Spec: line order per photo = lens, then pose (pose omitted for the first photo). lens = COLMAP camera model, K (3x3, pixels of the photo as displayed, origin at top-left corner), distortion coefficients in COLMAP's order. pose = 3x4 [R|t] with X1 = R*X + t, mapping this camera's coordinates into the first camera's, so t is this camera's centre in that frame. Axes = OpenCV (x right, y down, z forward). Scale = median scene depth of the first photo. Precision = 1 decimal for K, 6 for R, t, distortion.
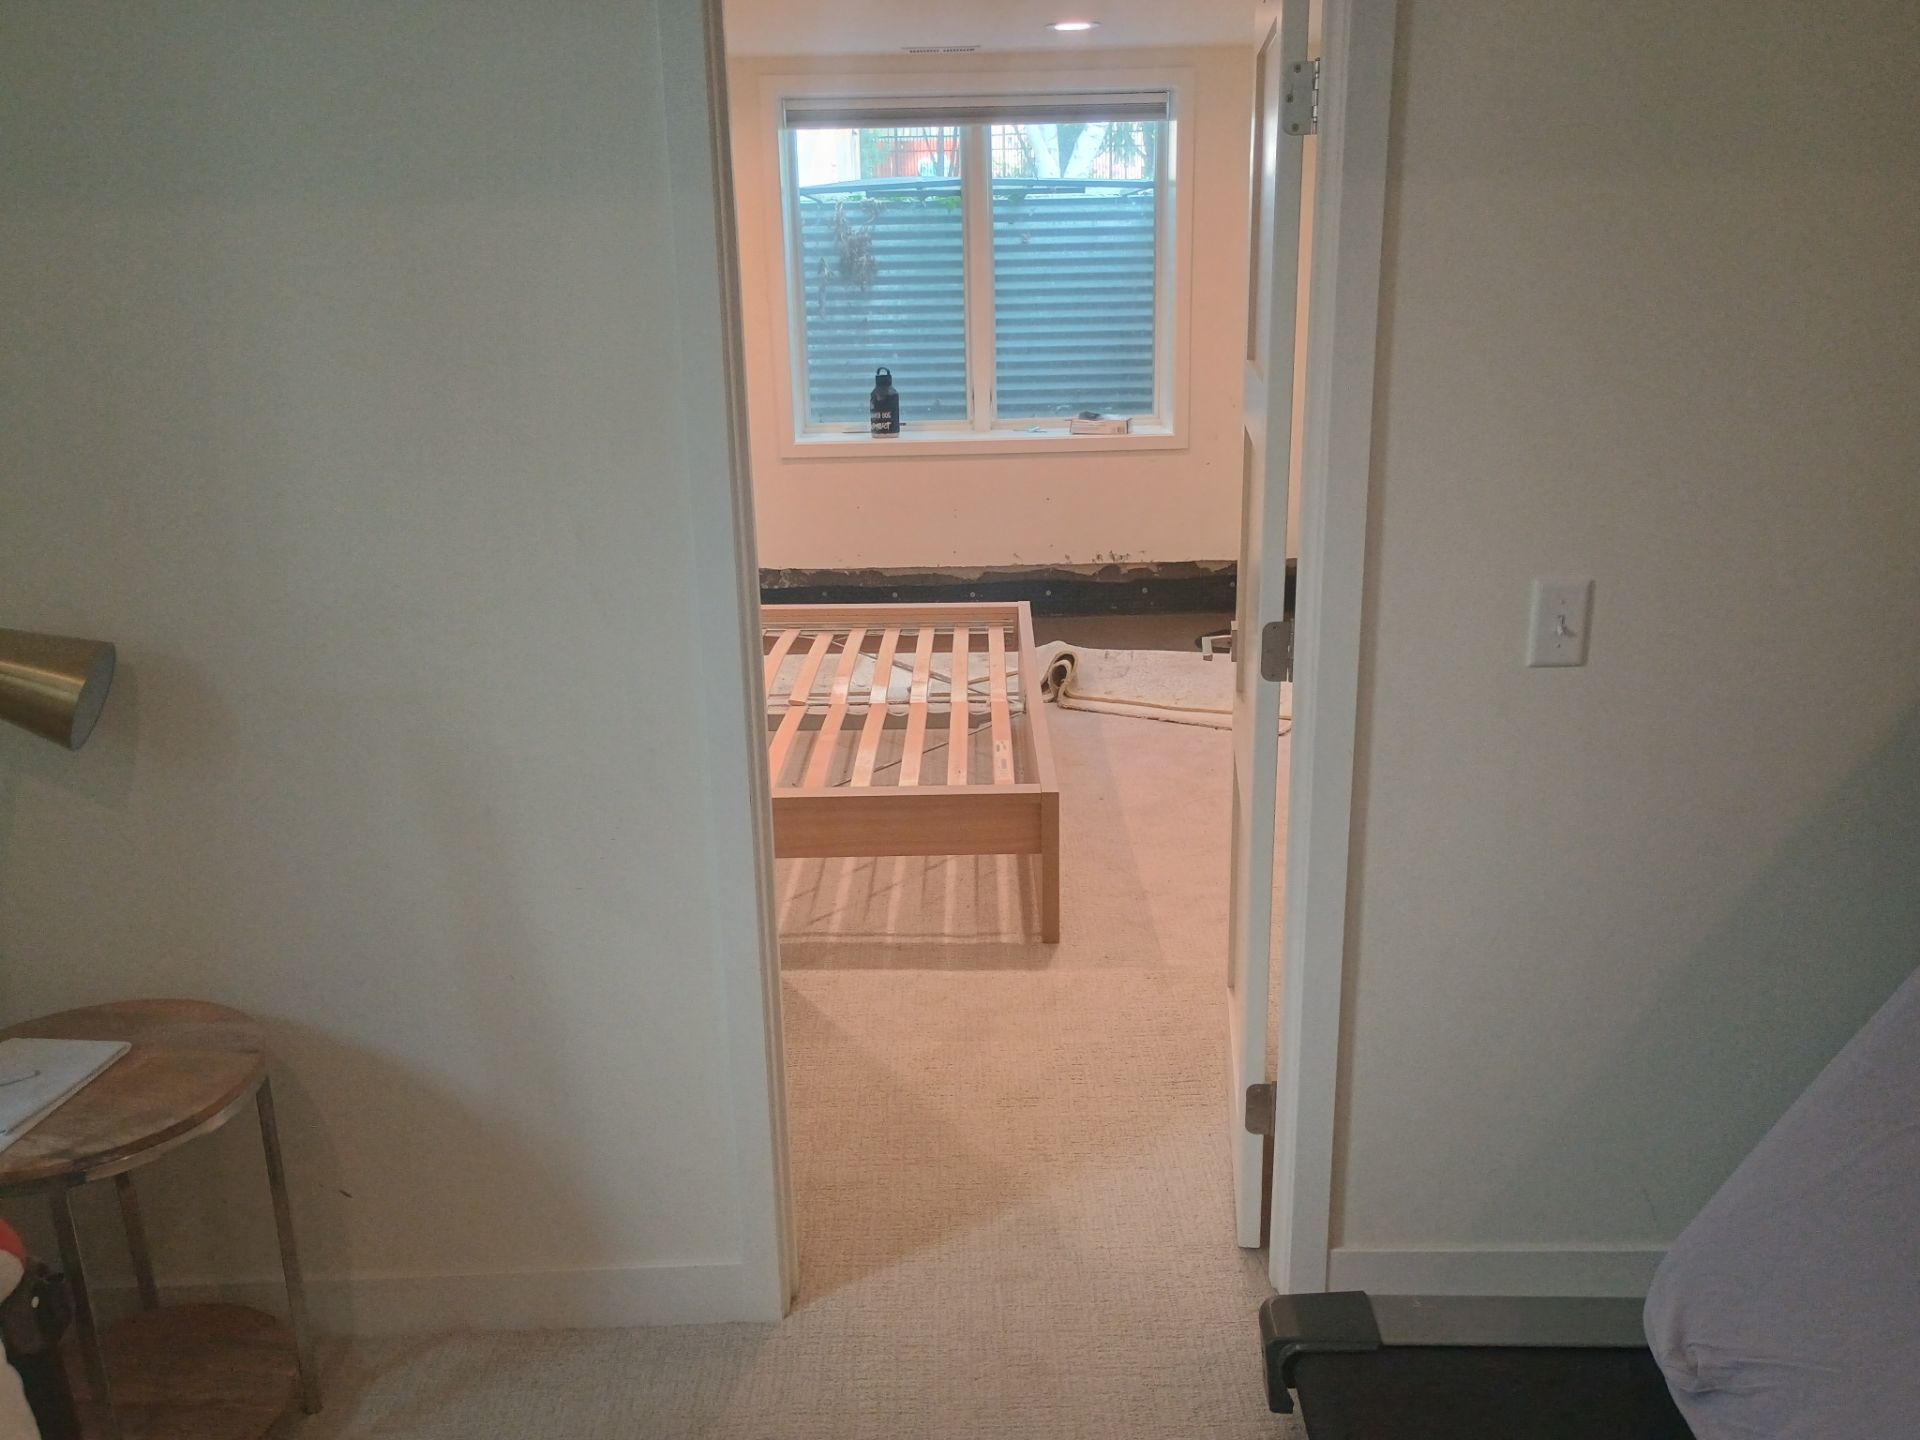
lens RADIAL K [[1662.9, 0, 984.0], [0, 1662.9, 742.2], [0, 0, 1]] dist [0.062877, -0.081553]
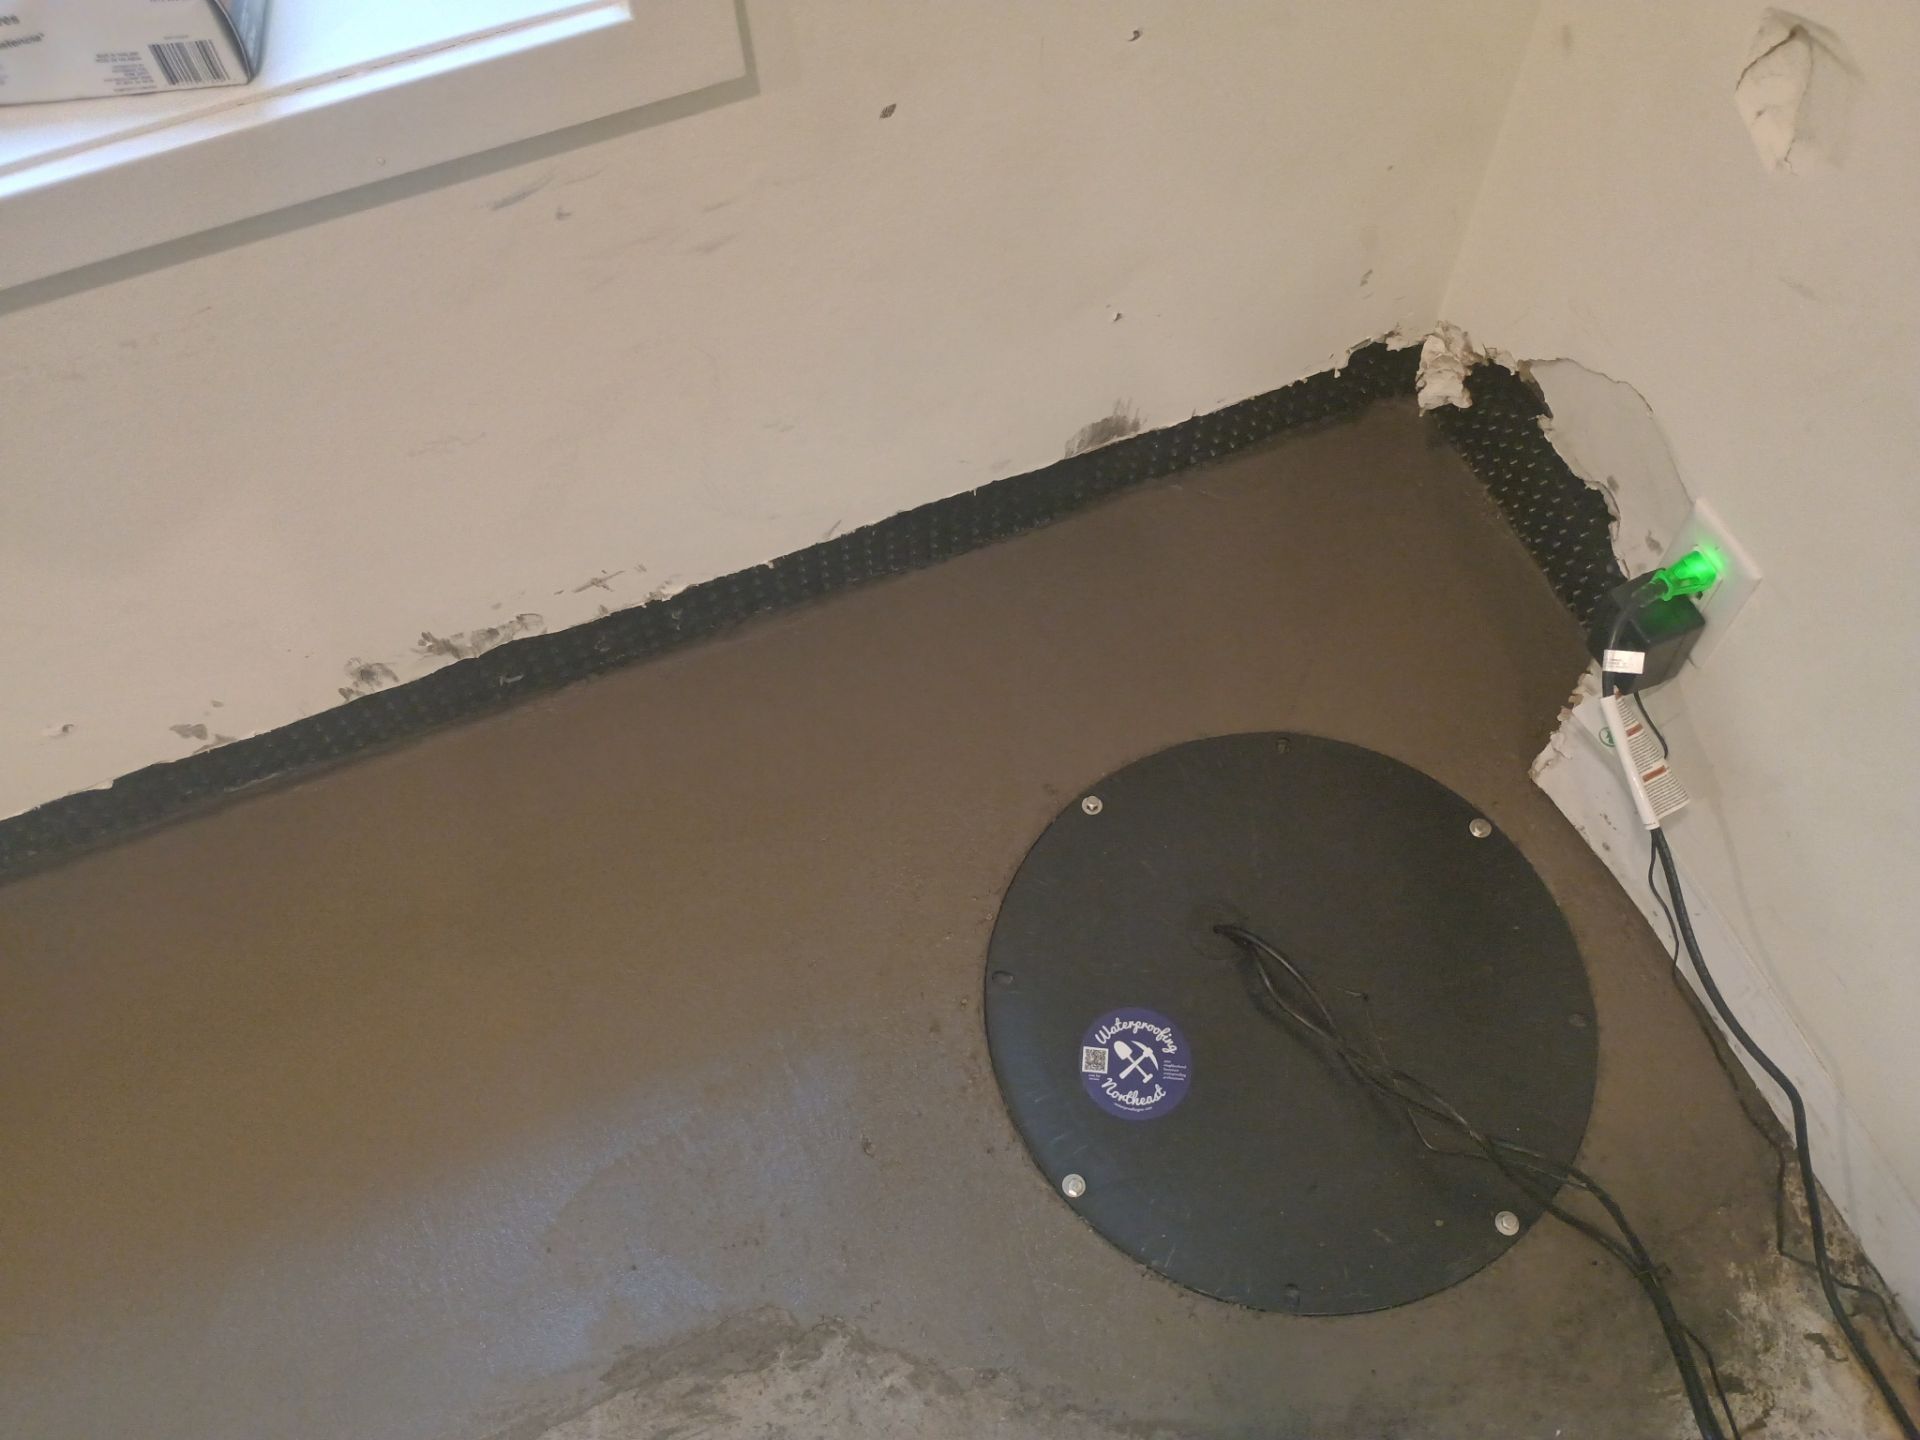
lens RADIAL K [[1662.9, 0, 955.2], [0, 1662.9, 730.5], [0, 0, 1]] dist [0.062877, -0.081553]
pose [[0.935005, -0.312727, 0.167236, 0.096437], [0.107275, 0.698890, 0.707138, -0.229600], [-0.338021, -0.643238, 0.687013, 0.850231]]
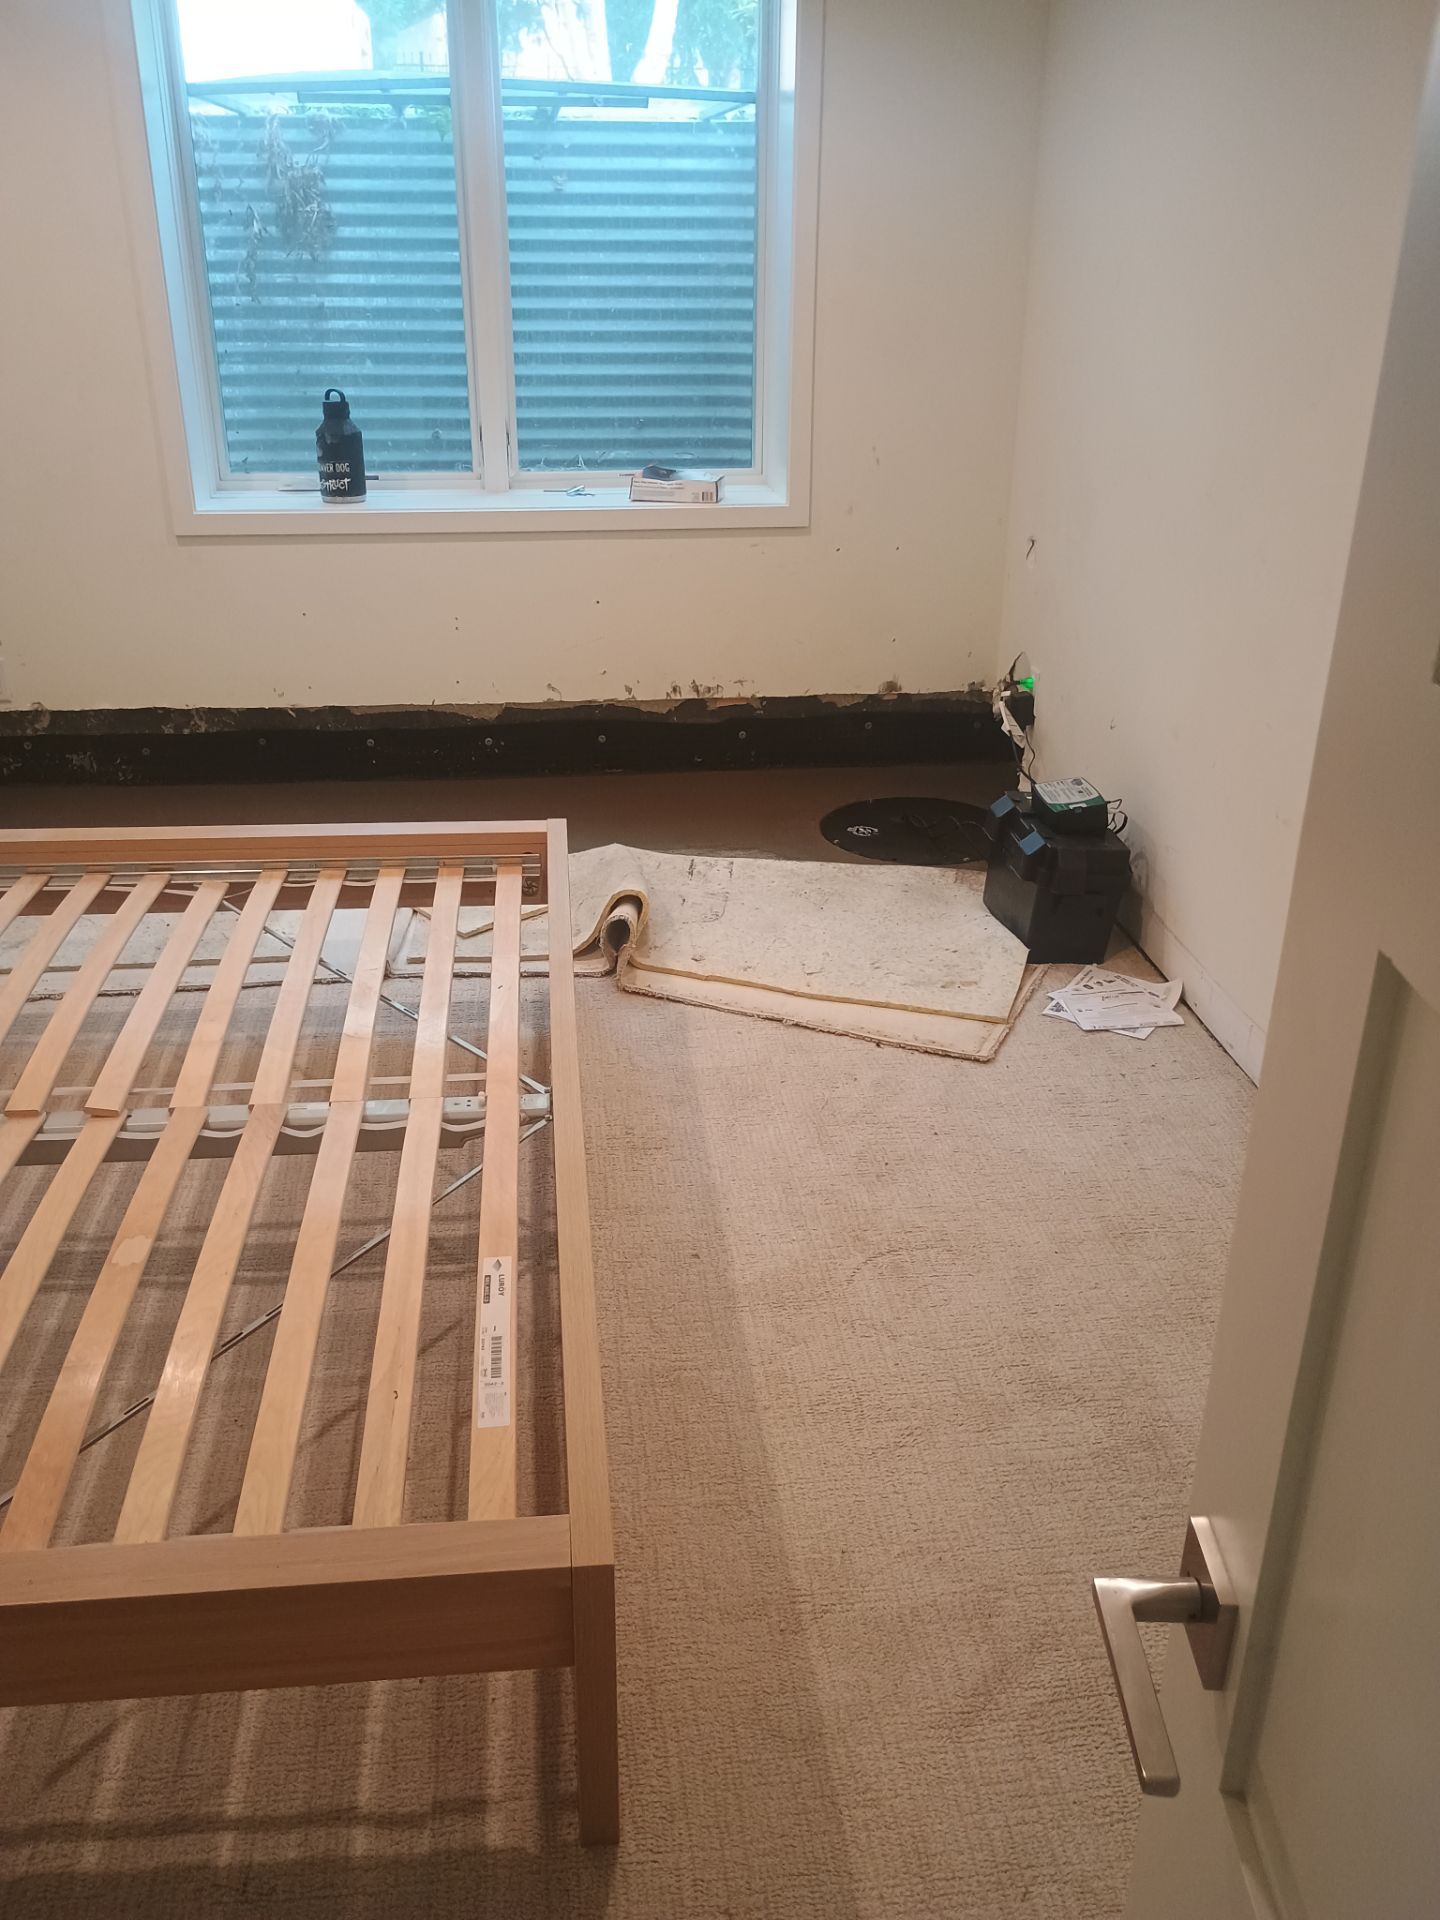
lens RADIAL K [[1662.9, 0, 709.6], [0, 1662.9, 979.1], [0, 0, 1]] dist [0.062877, -0.081553]
pose [[0.995299, -0.017305, 0.095290, 0.016653], [0.003653, 0.989915, 0.141617, -0.091026], [-0.096779, -0.140603, 0.985325, 0.321957]]
